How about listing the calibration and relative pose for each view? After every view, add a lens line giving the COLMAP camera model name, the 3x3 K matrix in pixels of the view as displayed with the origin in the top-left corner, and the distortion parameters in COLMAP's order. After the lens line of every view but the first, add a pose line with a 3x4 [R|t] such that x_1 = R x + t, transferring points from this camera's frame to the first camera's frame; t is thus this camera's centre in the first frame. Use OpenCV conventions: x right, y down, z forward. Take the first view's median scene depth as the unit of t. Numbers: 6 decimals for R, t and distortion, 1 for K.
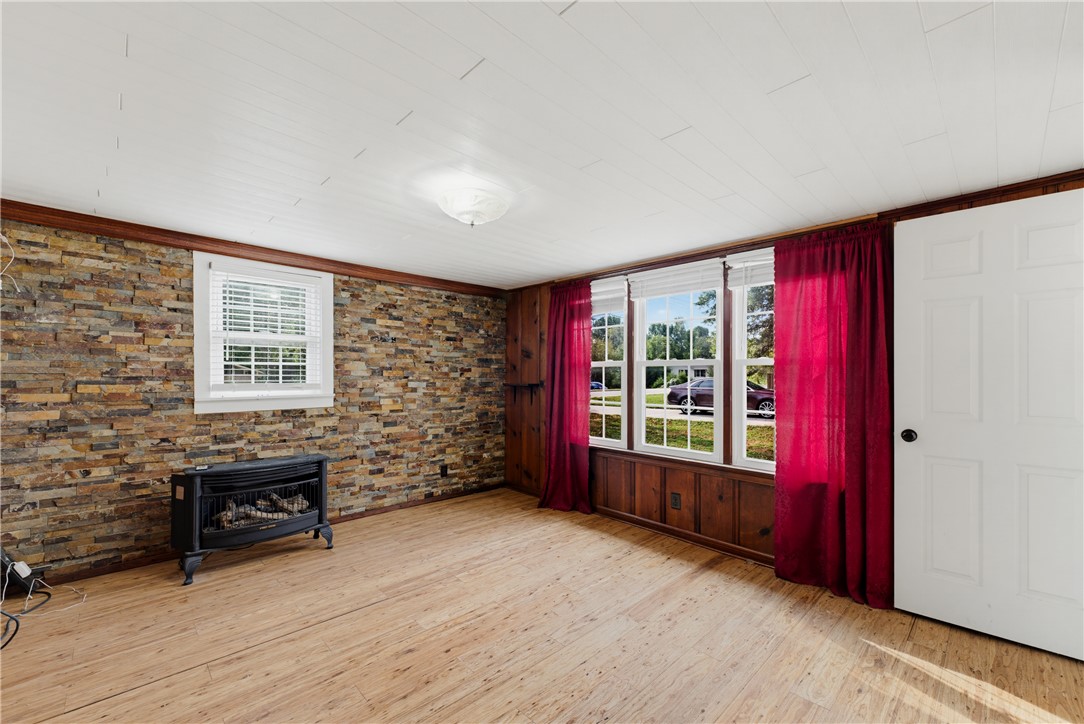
lens RADIAL K [[434.1, 0, 542.3], [0, 434.1, 367.6], [0, 0, 1]] dist [-0.002162, 0.001122]
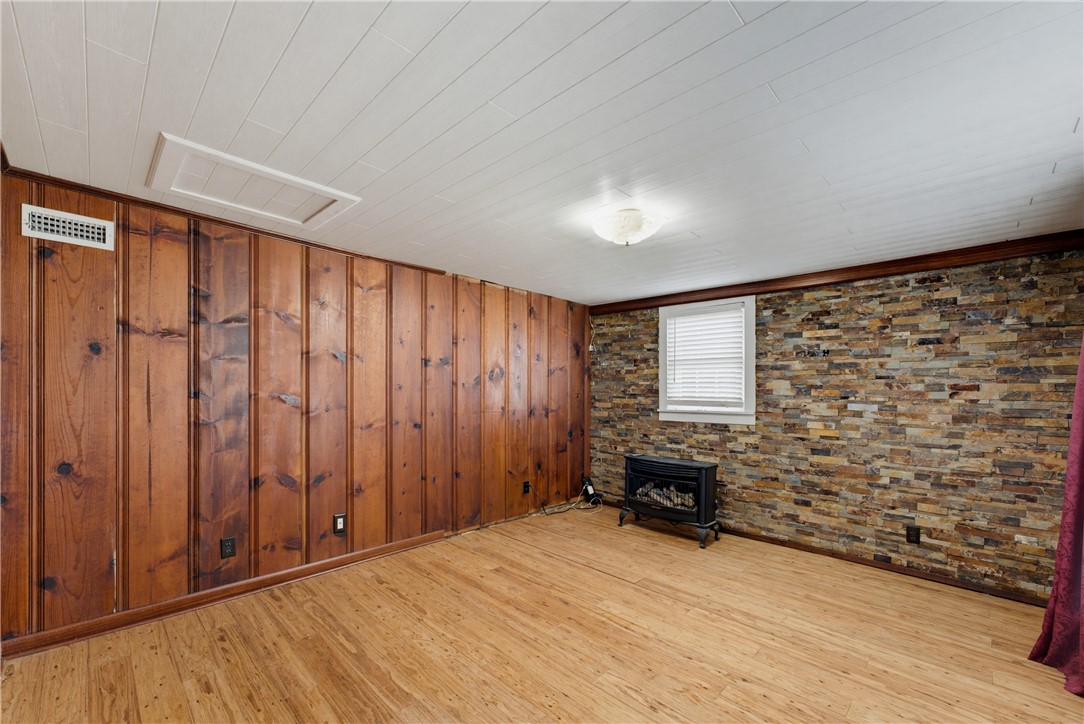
lens RADIAL K [[434.1, 0, 547.1], [0, 434.1, 392.3], [0, 0, 1]] dist [-0.002162, 0.001122]
pose [[0.051467, -0.004164, -0.998666, 0.497703], [0.003886, 0.999985, -0.003970, 0.014516], [0.998667, -0.003677, 0.051482, 0.443076]]
